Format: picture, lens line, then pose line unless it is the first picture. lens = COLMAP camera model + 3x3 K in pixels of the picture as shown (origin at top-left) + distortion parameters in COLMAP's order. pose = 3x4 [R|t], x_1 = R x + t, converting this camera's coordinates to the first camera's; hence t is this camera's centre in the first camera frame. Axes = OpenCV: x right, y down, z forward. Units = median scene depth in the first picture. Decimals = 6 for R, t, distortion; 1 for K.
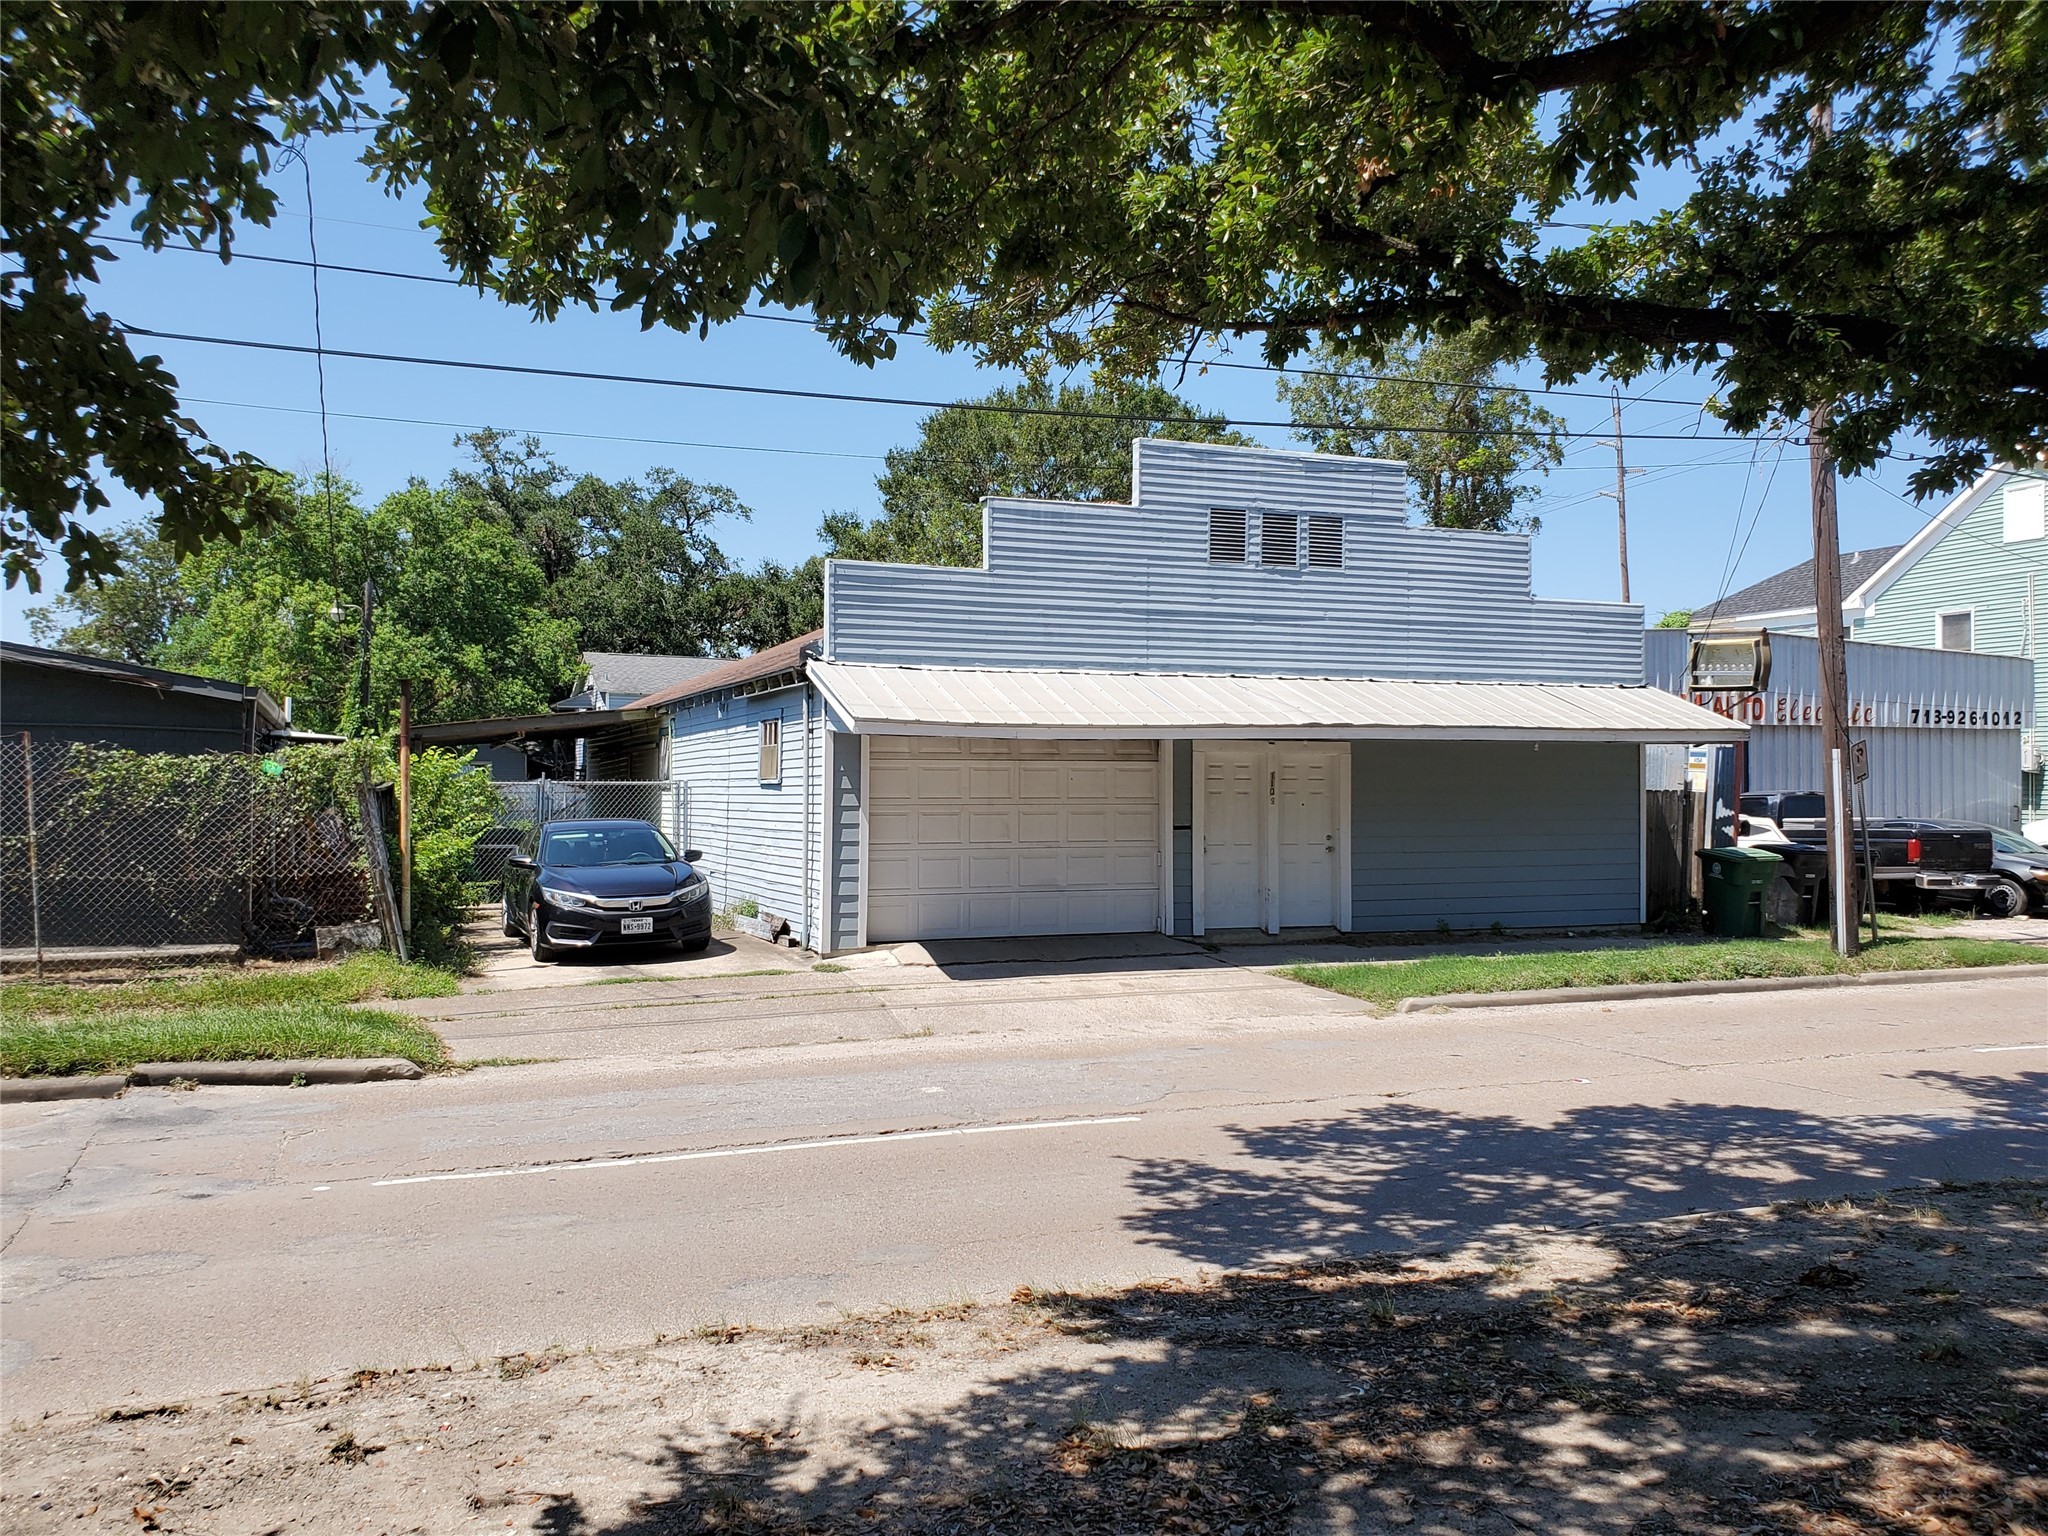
lens RADIAL K [[1702.1, 0, 1022.3], [0, 1702.1, 773.1], [0, 0, 1]] dist [0.001436, 0.001014]
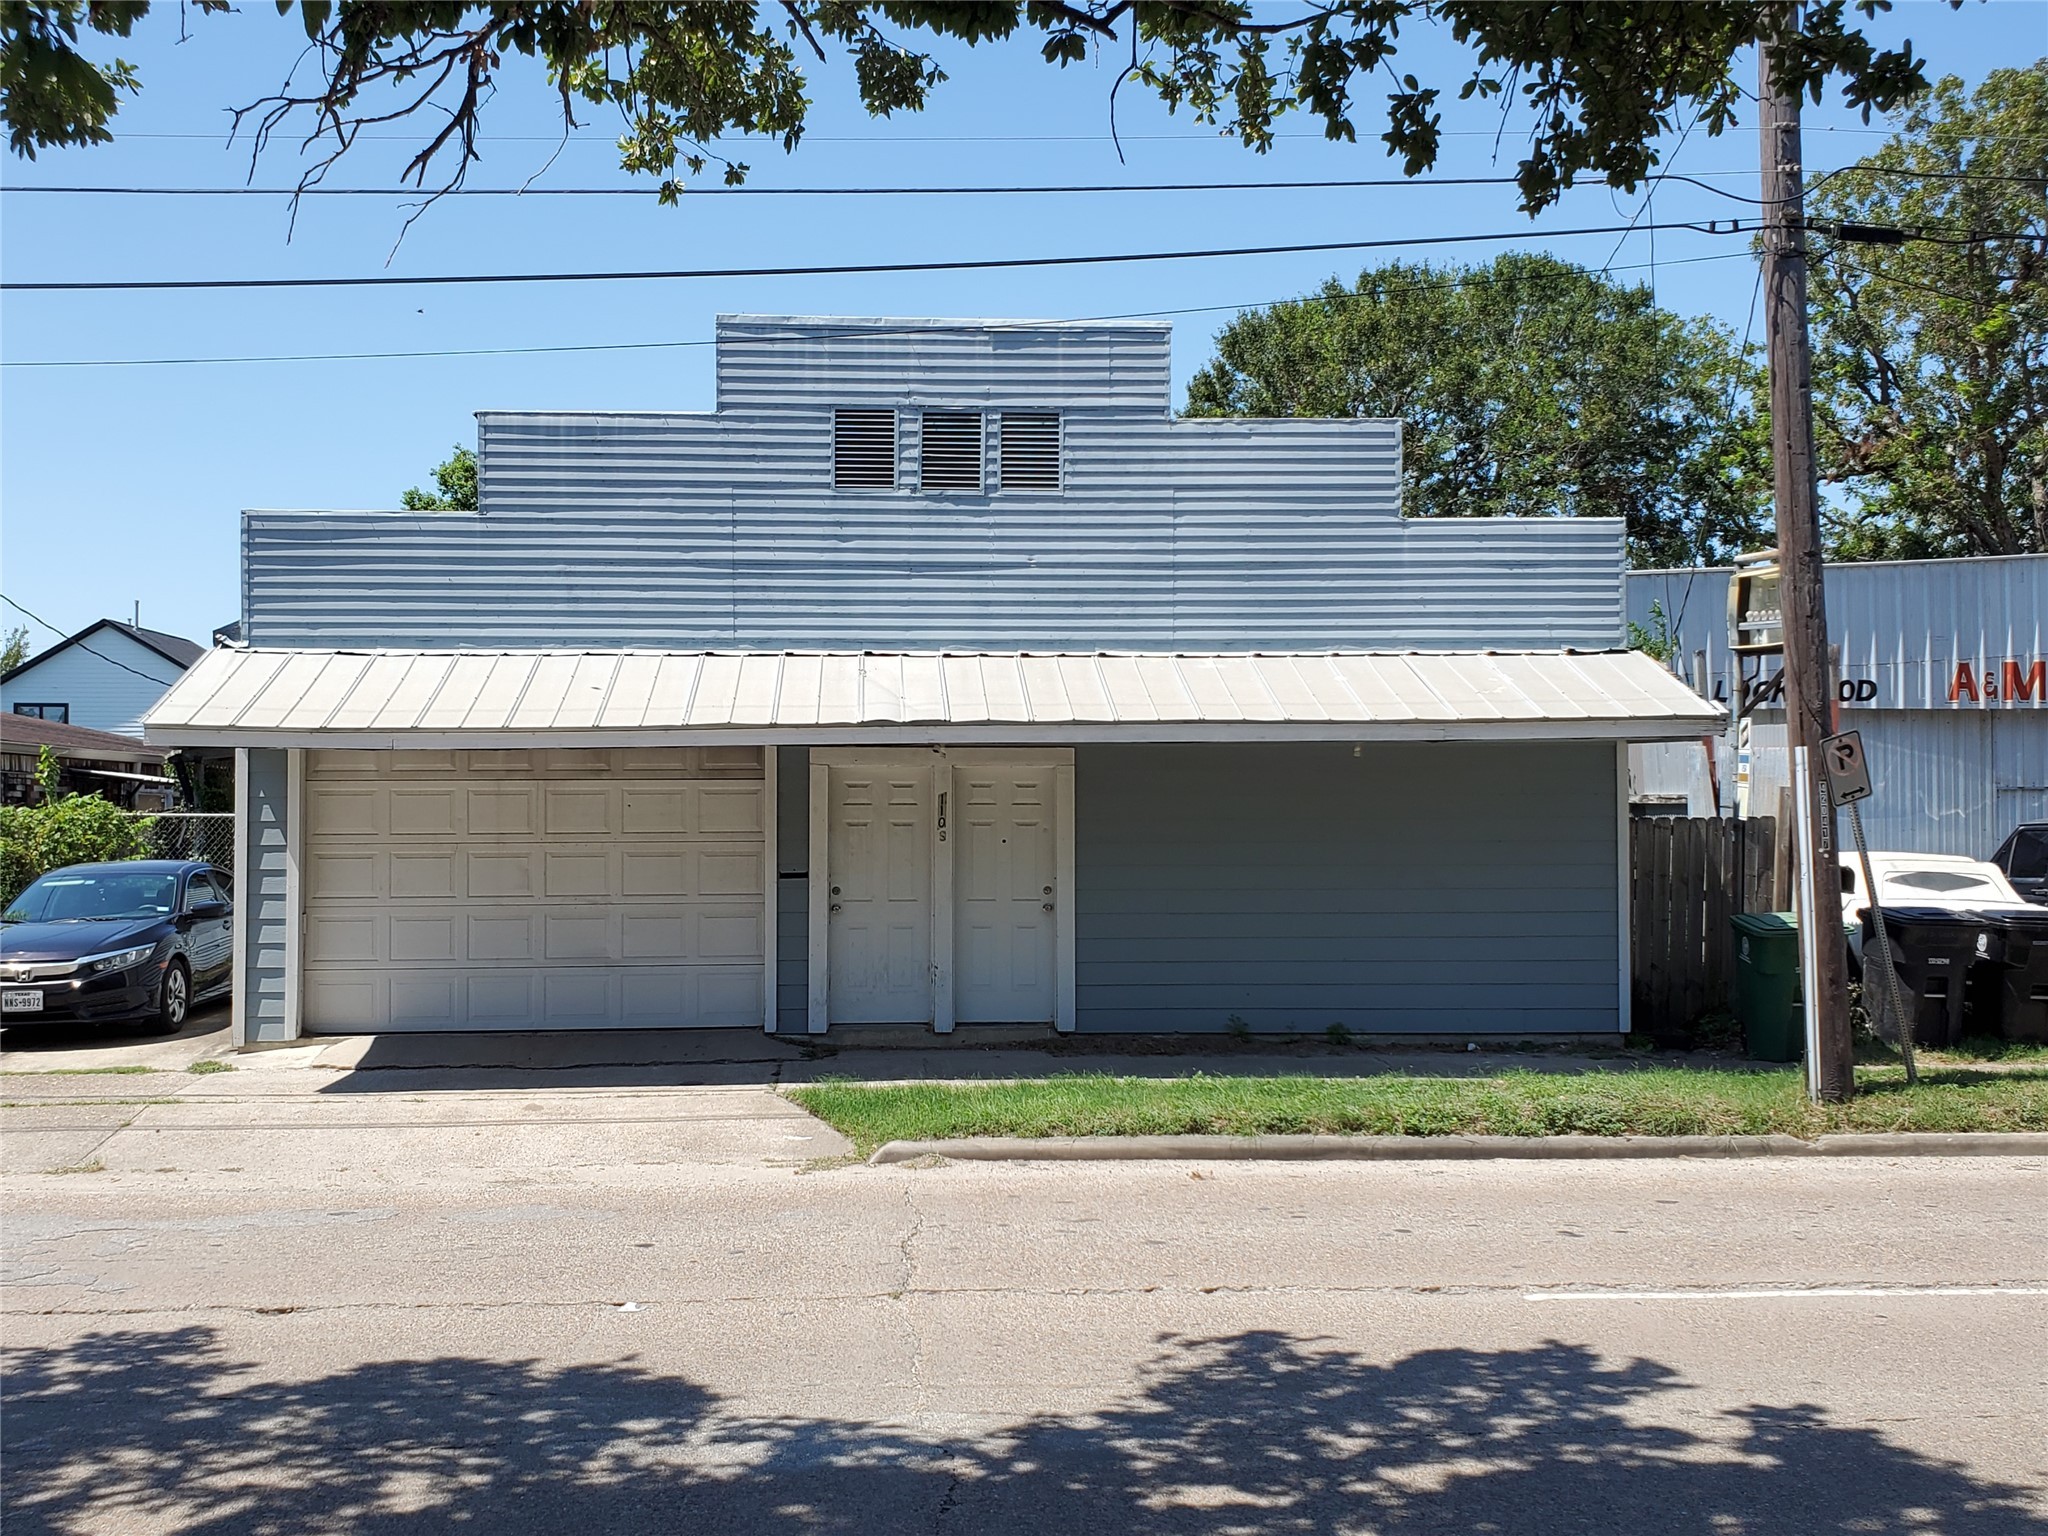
lens RADIAL K [[2092.4, 0, 1024.3], [0, 2092.4, 772.9], [0, 0, 1]] dist [0.115744, 0.000000]
pose [[0.950468, -0.010659, -0.310639, 0.444908], [0.006826, 0.999887, -0.013425, 0.002665], [0.310747, 0.010640, 0.950433, 0.219839]]
